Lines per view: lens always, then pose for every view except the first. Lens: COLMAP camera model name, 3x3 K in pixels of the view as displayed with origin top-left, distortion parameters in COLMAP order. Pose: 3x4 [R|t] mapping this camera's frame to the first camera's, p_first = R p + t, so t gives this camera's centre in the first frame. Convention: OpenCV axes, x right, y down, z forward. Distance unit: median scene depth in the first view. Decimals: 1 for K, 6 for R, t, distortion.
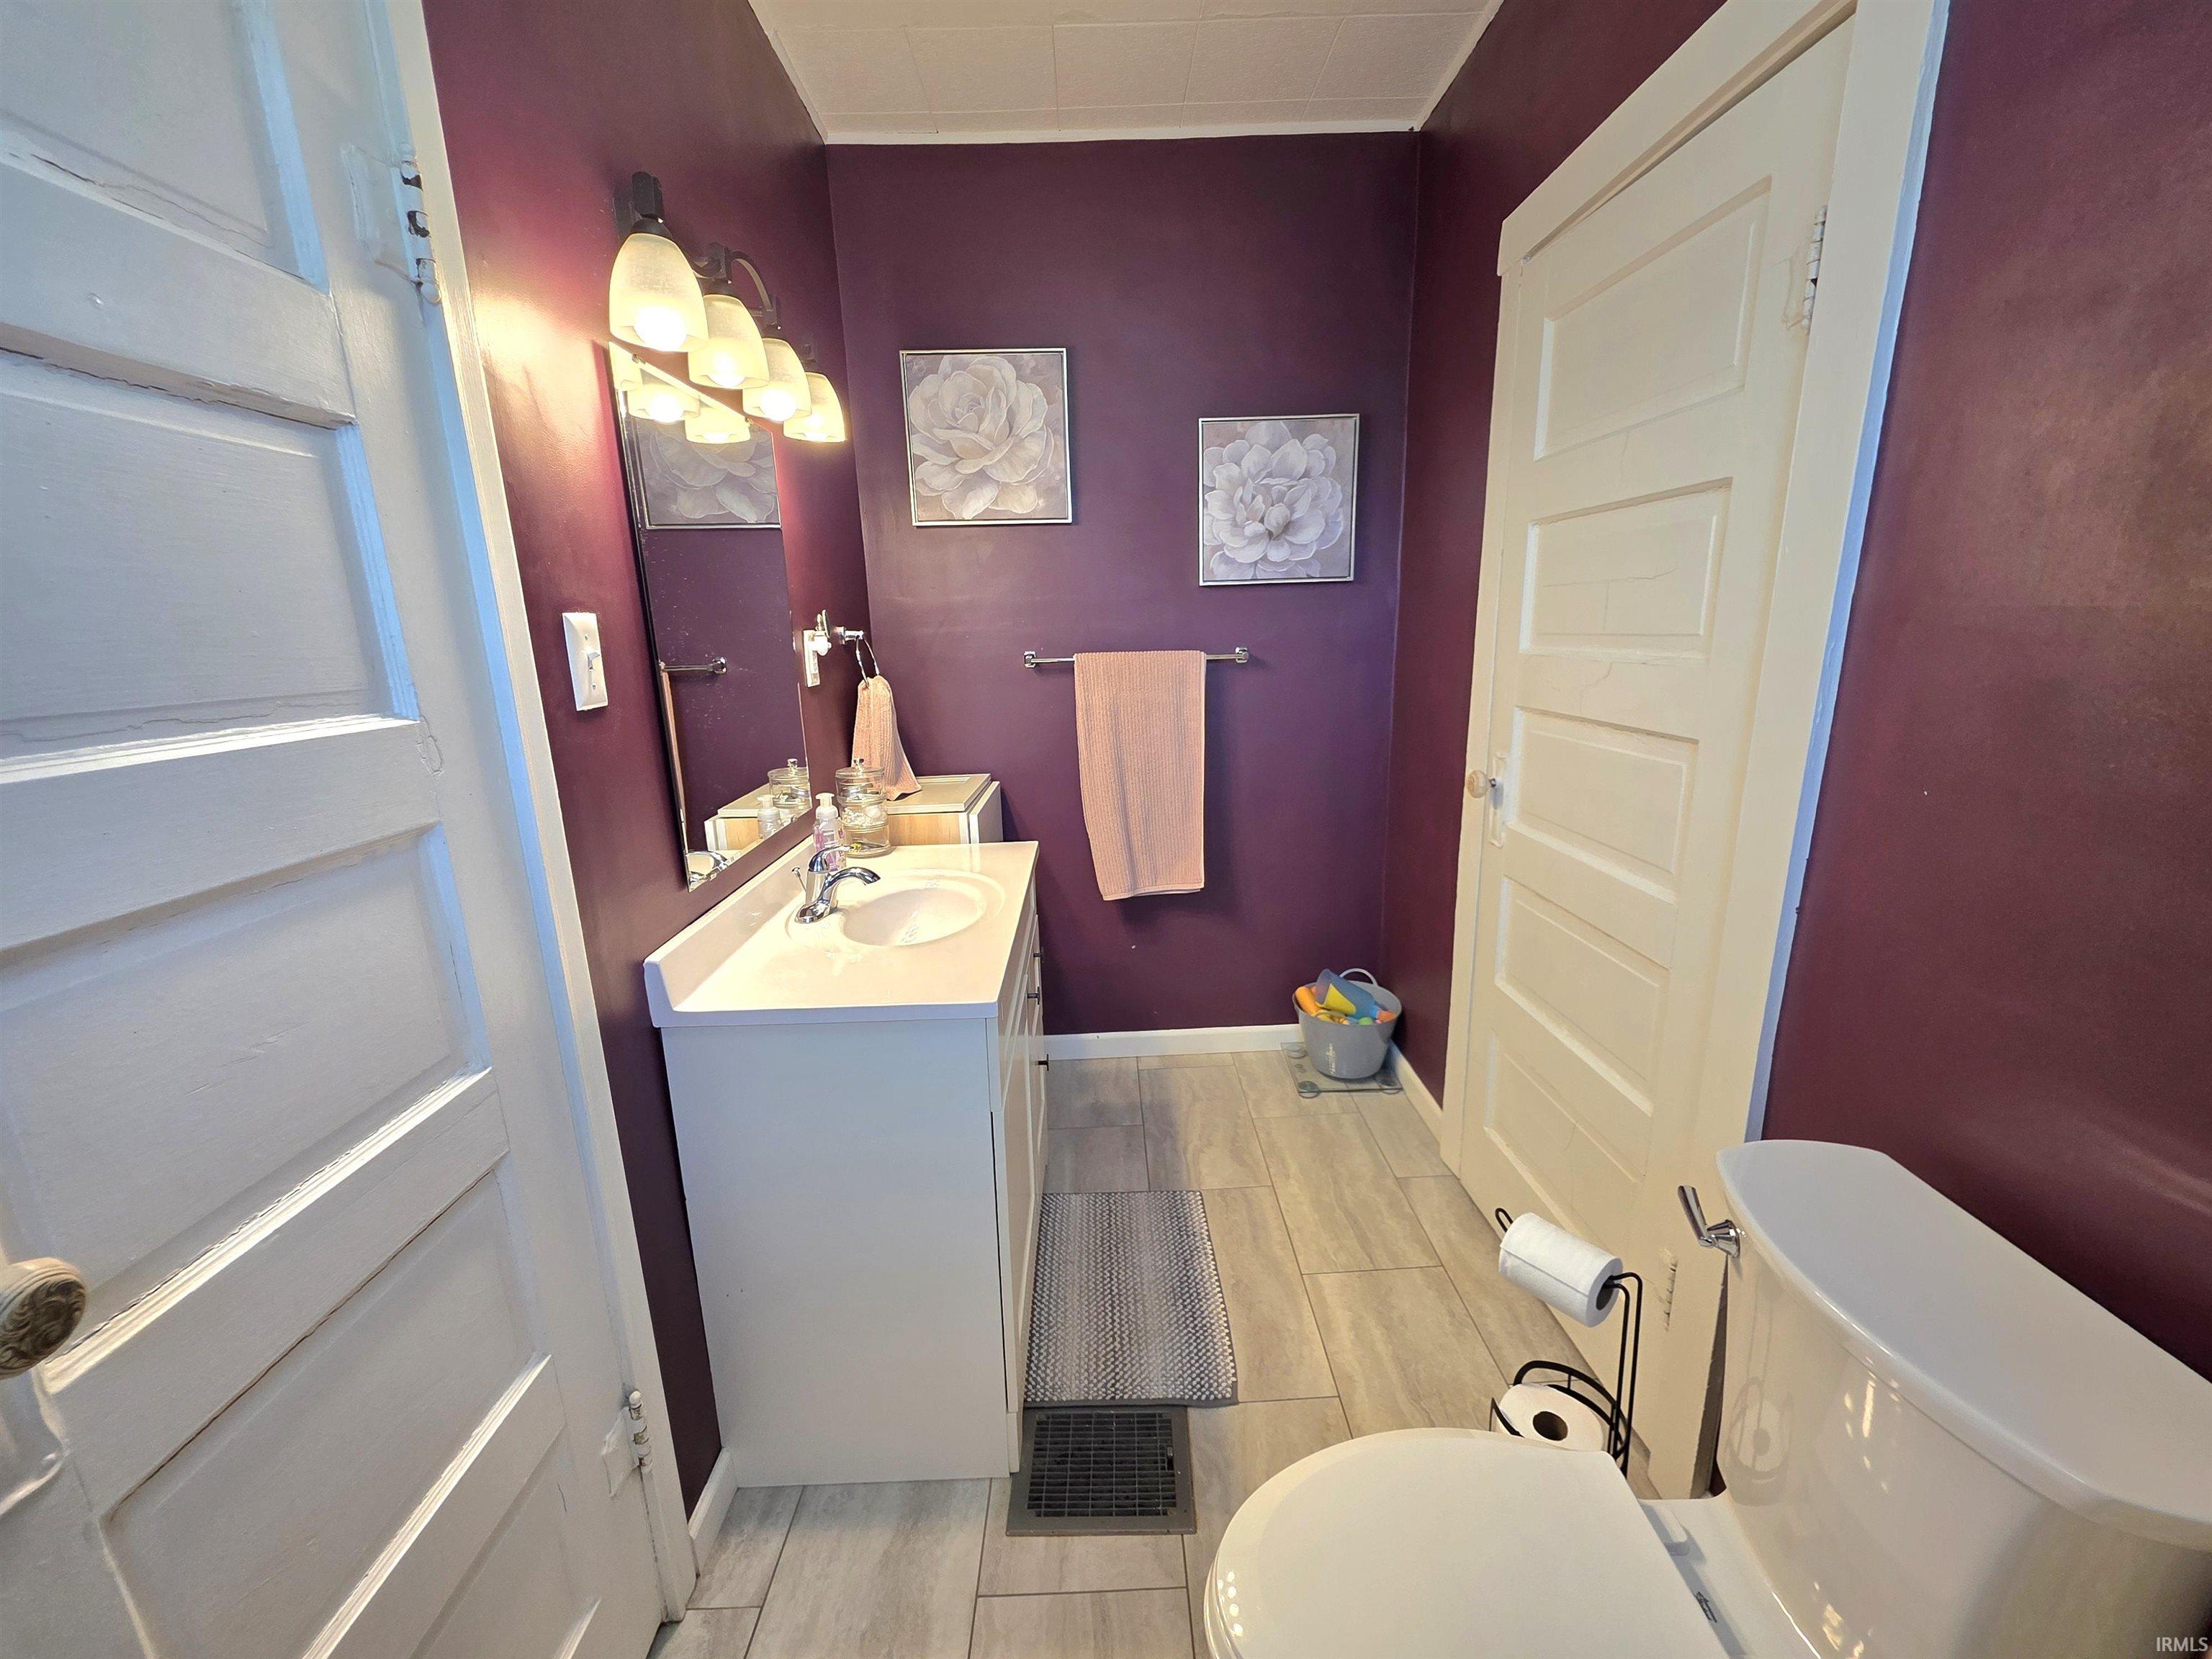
lens RADIAL K [[890.1, 0, 1109.7], [0, 890.1, 827.9], [0, 0, 1]] dist [0.001632, 0.000120]
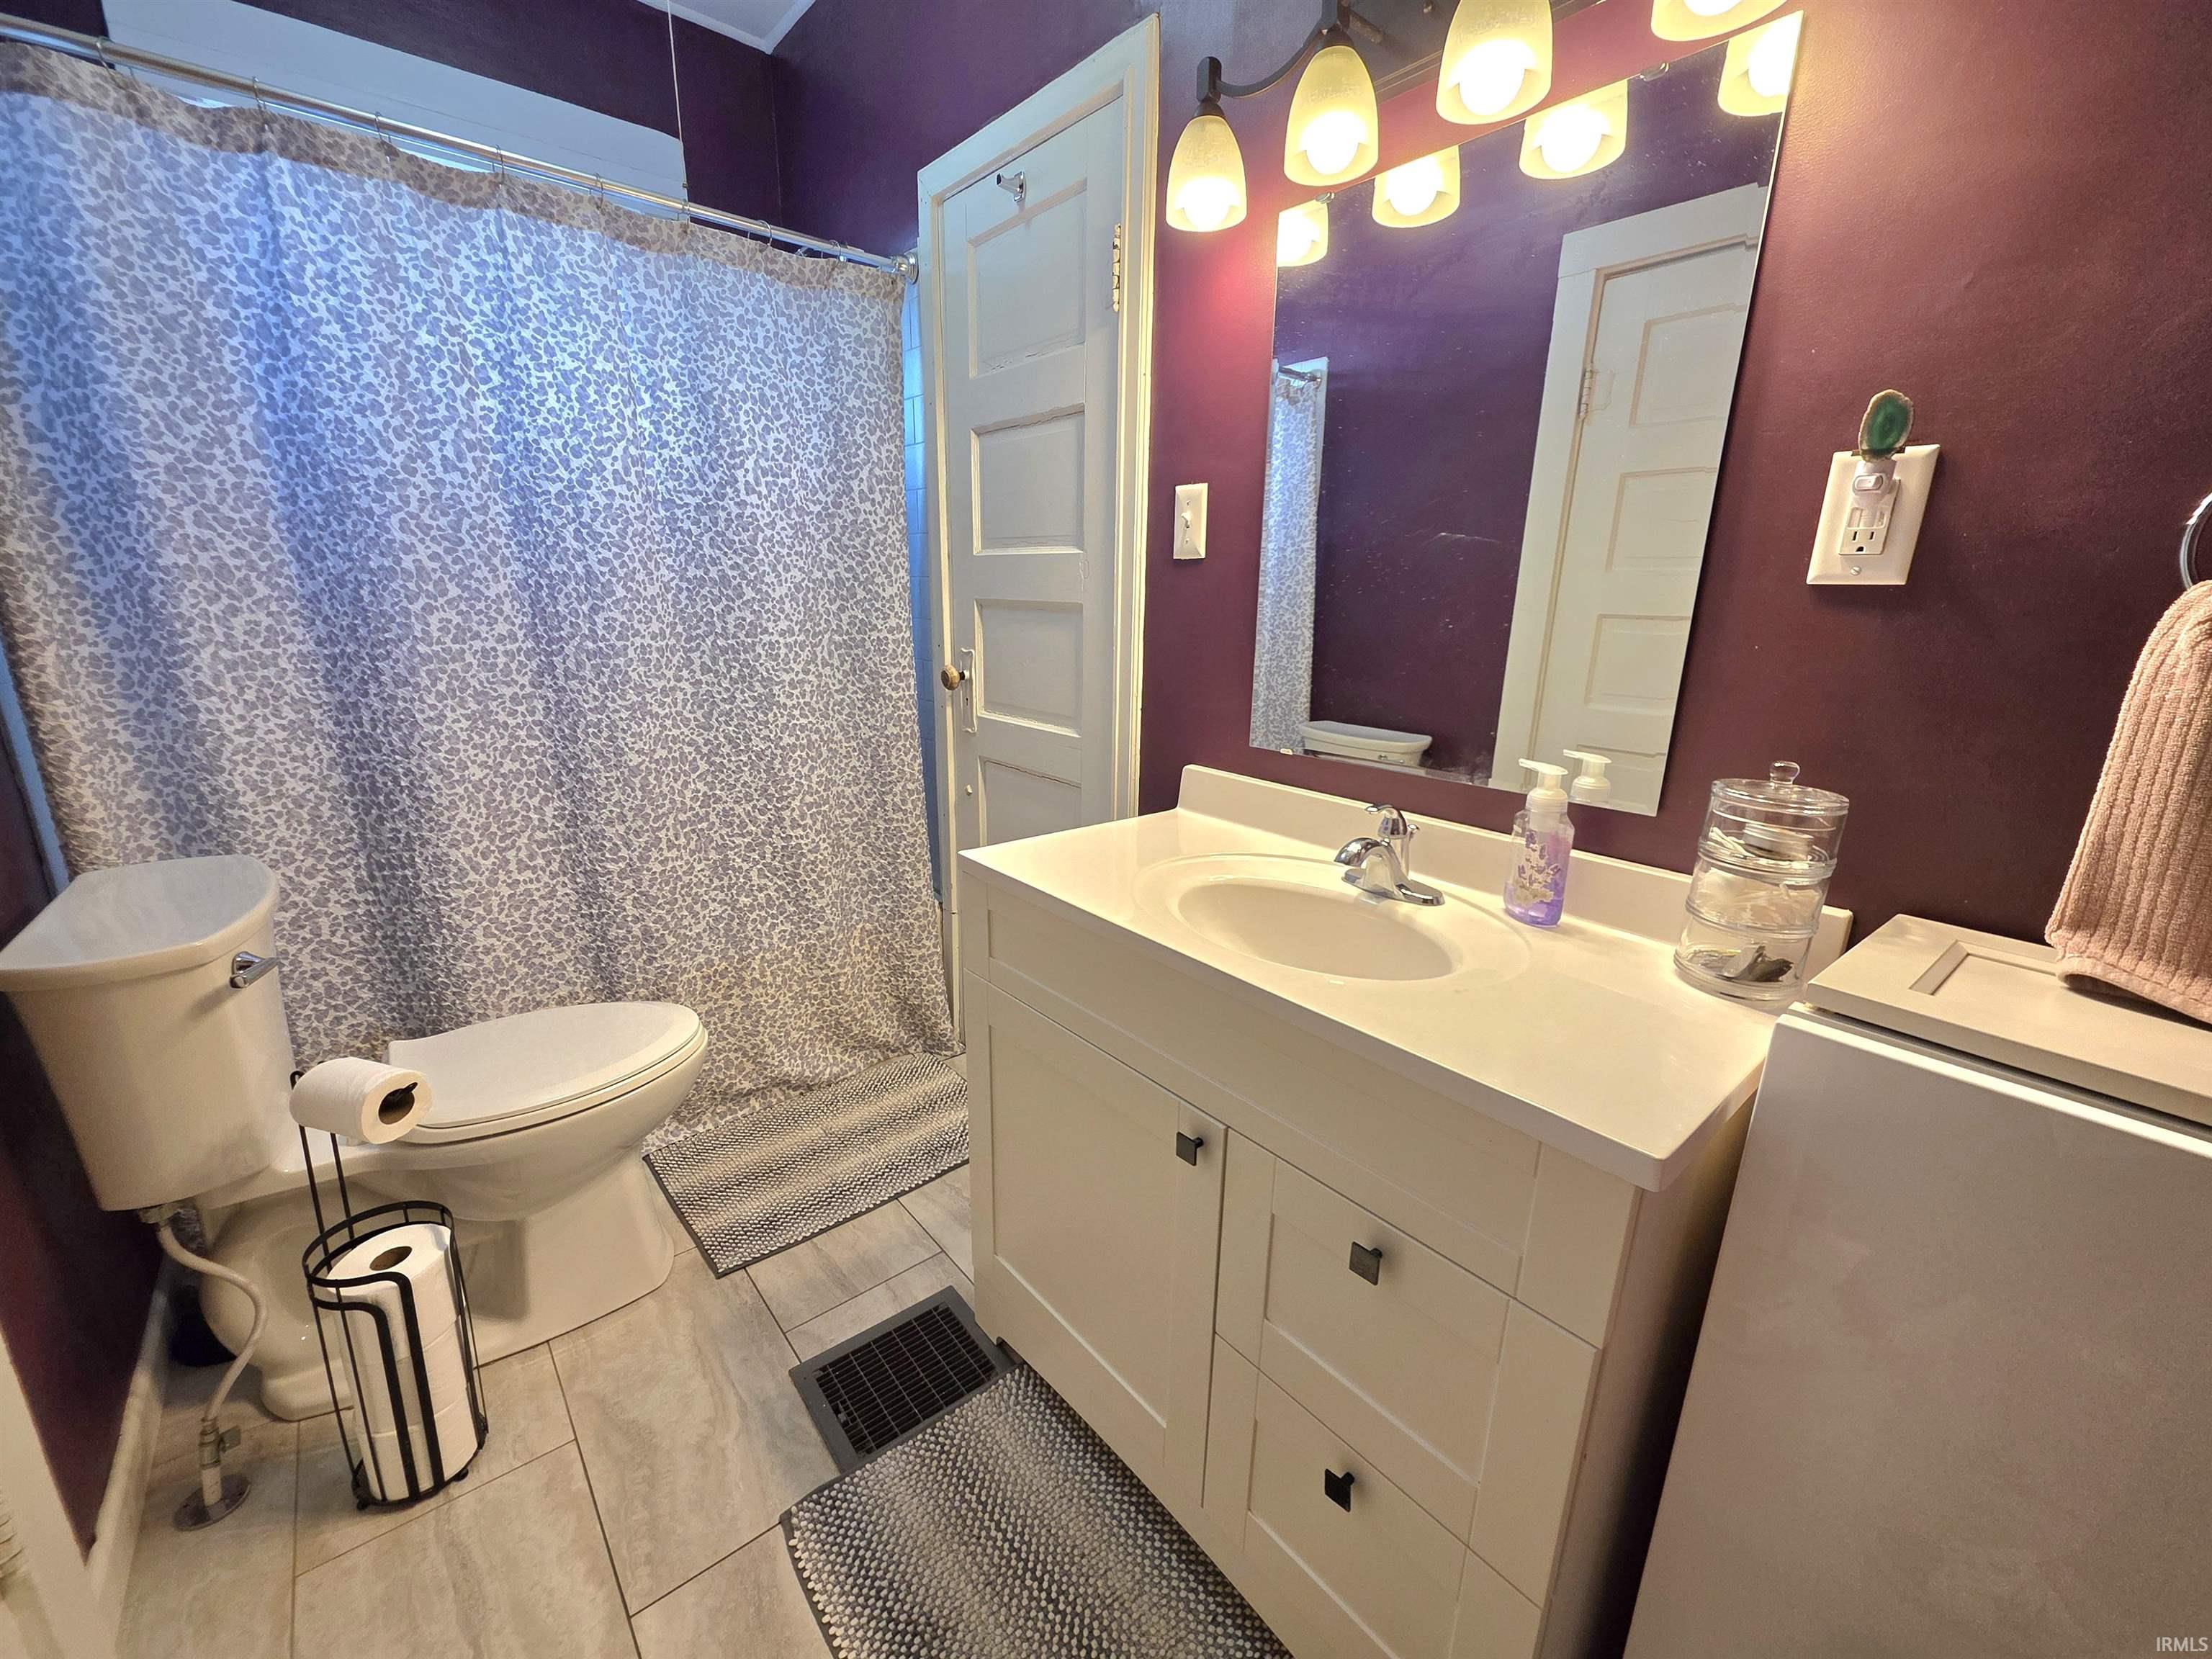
lens RADIAL K [[890.1, 0, 1115.0], [0, 890.1, 828.7], [0, 0, 1]] dist [0.001632, 0.000120]
pose [[-0.770813, 0.173527, -0.612973, 0.395036], [-0.145031, 0.889124, 0.434079, -0.335372], [0.620333, 0.423493, -0.660182, 1.970444]]
